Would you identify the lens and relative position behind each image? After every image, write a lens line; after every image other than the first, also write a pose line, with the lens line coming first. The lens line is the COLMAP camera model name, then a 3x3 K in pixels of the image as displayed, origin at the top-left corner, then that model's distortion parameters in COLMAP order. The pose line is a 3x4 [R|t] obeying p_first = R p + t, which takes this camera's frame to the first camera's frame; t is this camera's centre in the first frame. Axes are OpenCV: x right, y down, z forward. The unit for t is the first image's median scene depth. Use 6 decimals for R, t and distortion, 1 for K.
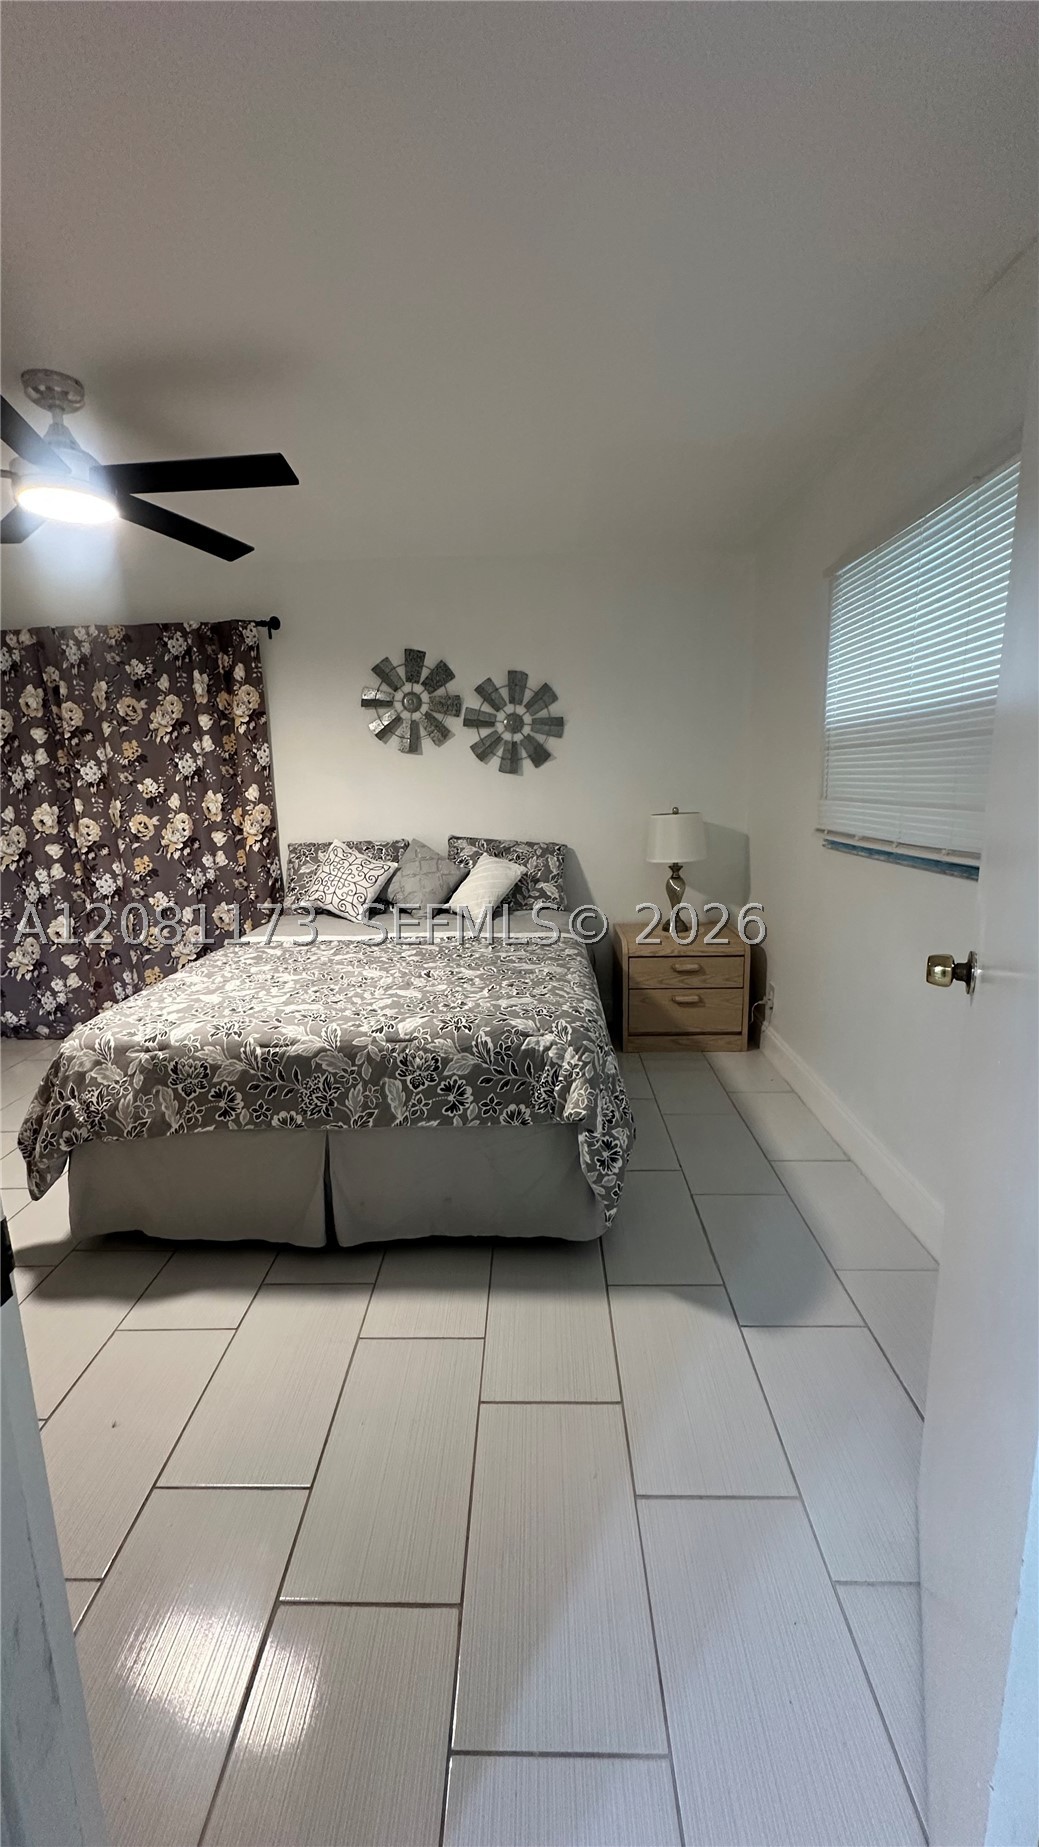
lens RADIAL K [[734.1, 0, 517.6], [0, 734.1, 921.5], [0, 0, 1]] dist [-0.002433, 0.000861]
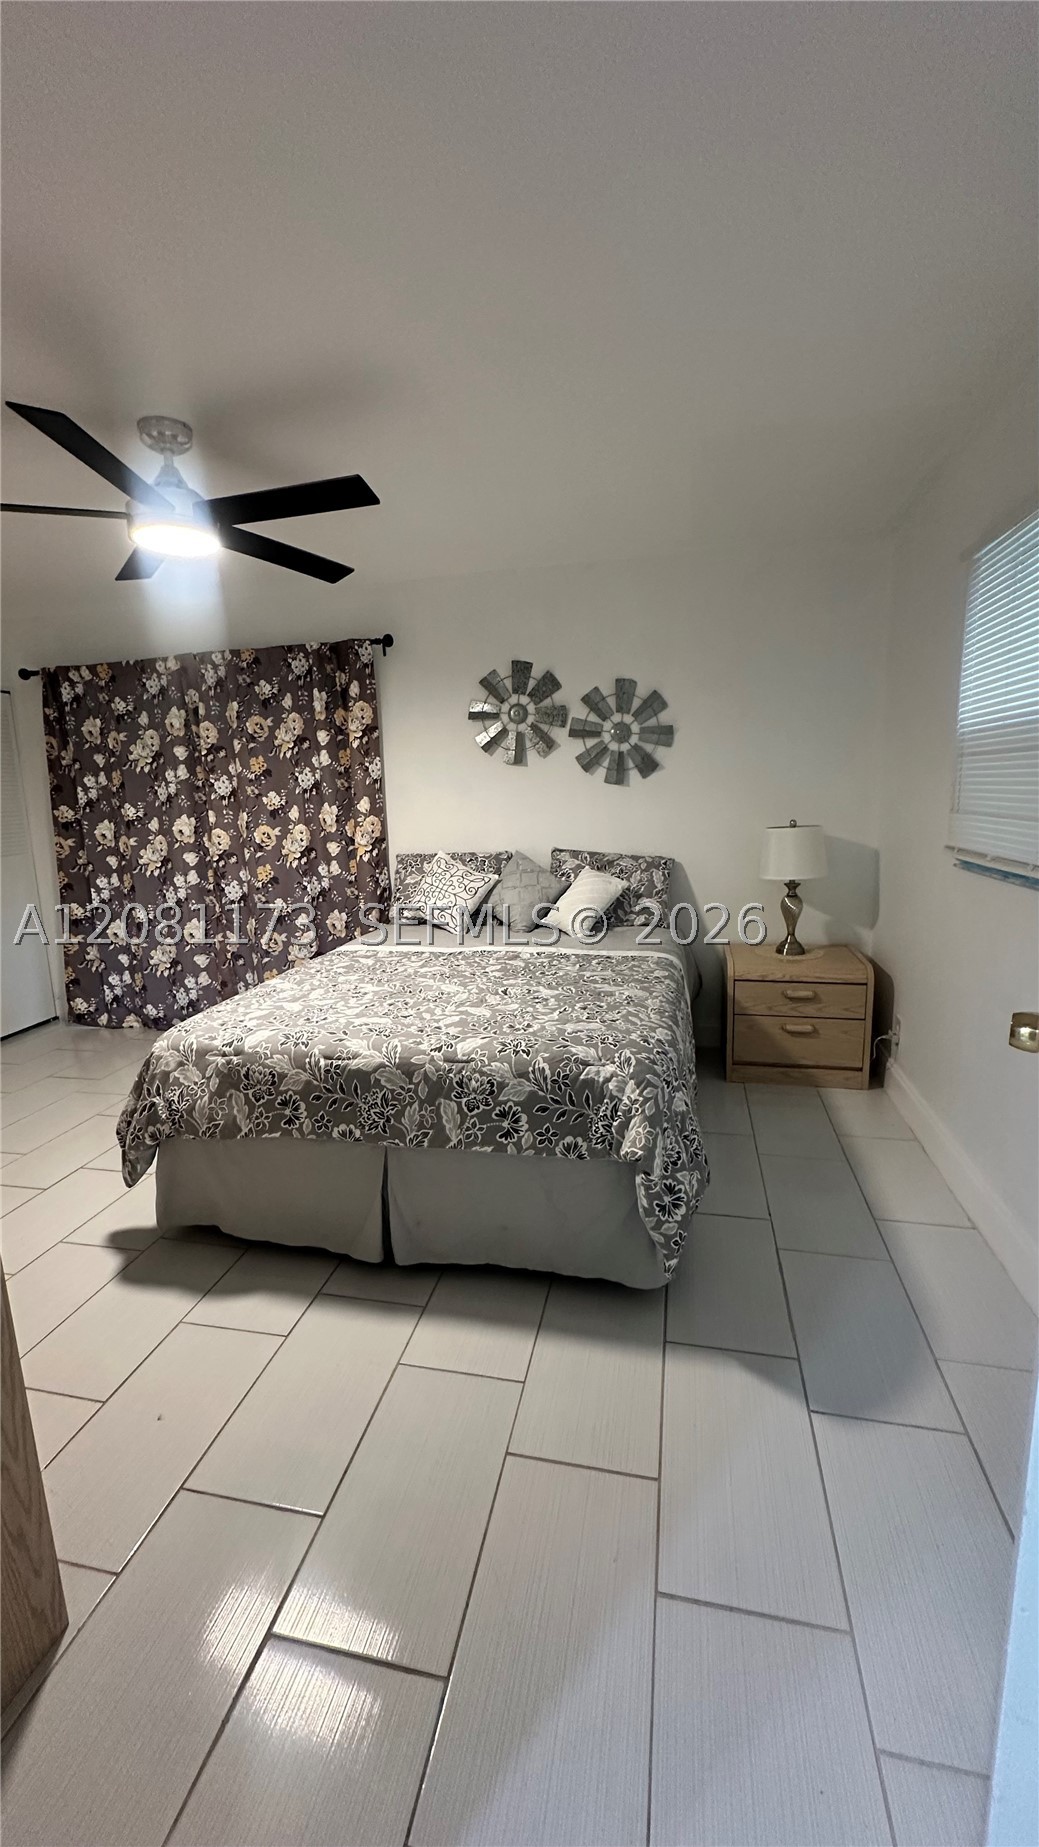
lens RADIAL K [[734.1, 0, 517.6], [0, 734.1, 921.6], [0, 0, 1]] dist [-0.002433, 0.000861]
pose [[0.981477, 0.028334, -0.189473, 0.087917], [-0.030275, 0.999515, -0.007357, -0.016911], [0.189173, 0.012957, 0.981858, 0.046455]]
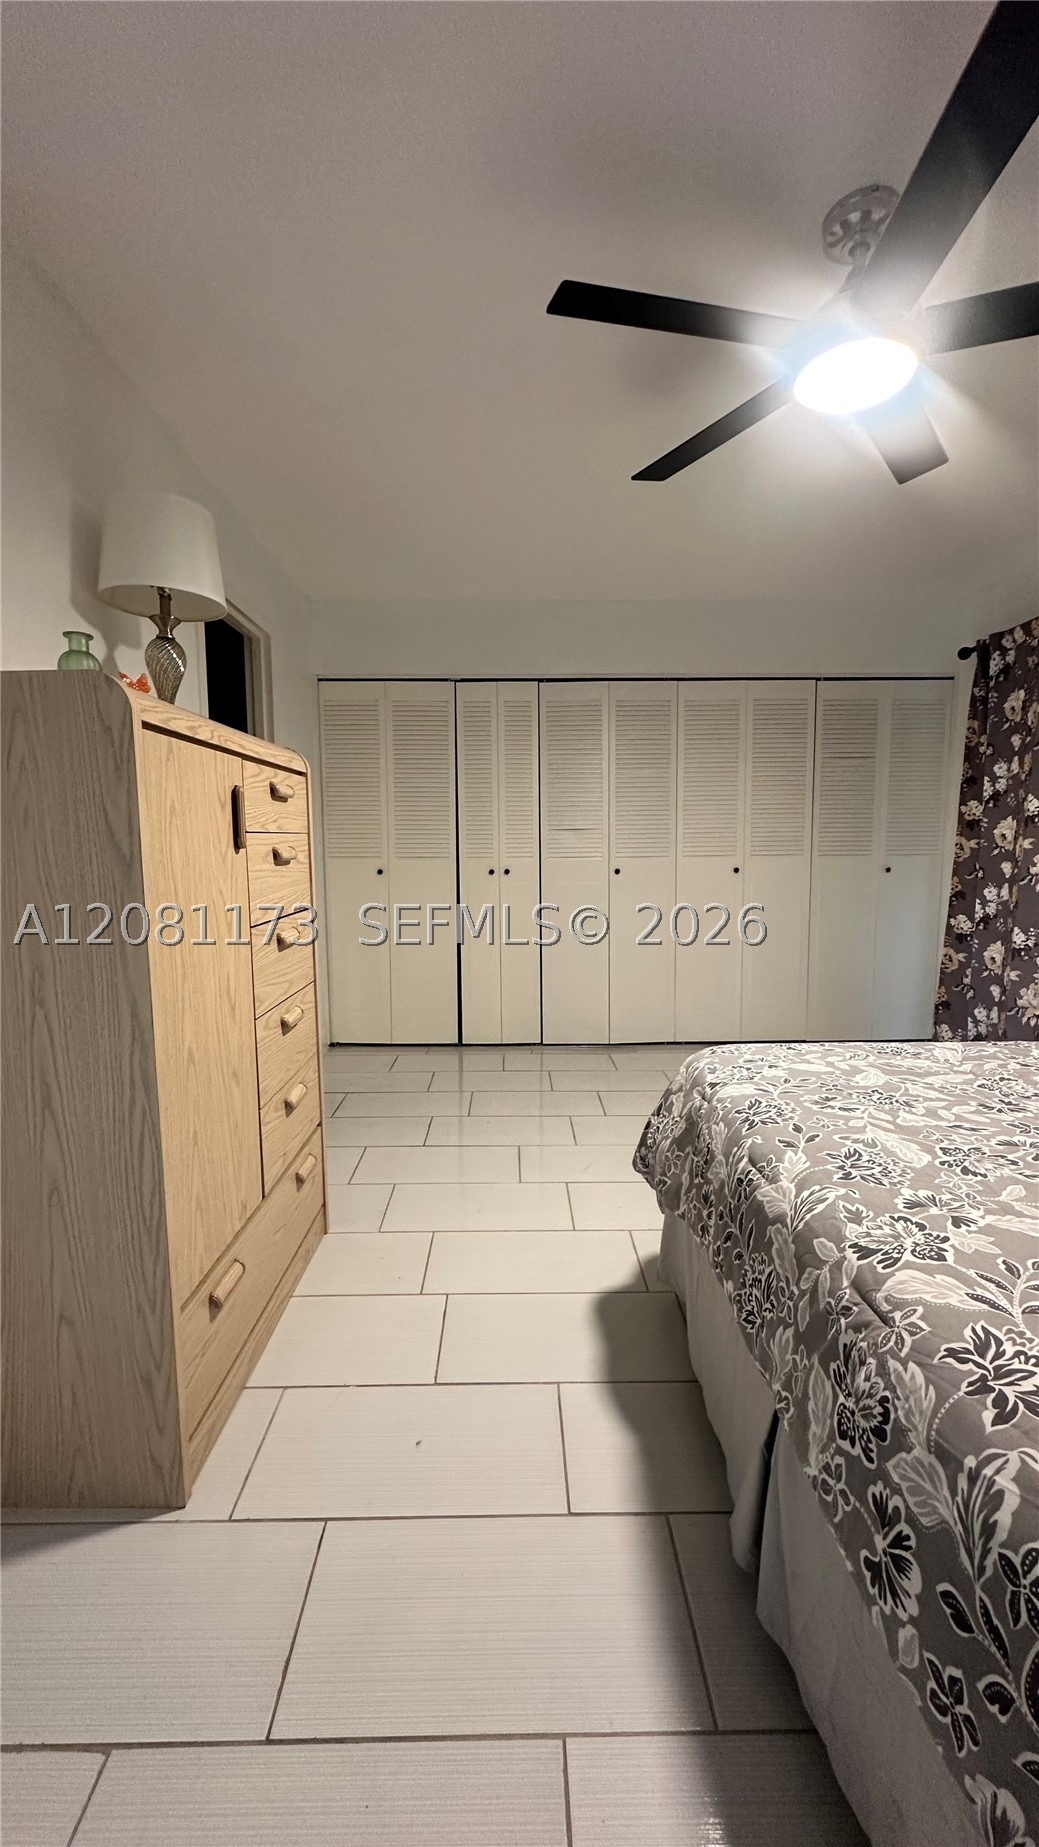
lens RADIAL K [[734.1, 0, 518.2], [0, 734.1, 922.0], [0, 0, 1]] dist [-0.002433, 0.000861]
pose [[0.029505, 0.132531, -0.990740, 0.181276], [-0.186855, 0.974430, 0.124785, -0.048305], [0.981944, 0.181443, 0.053514, 0.671147]]
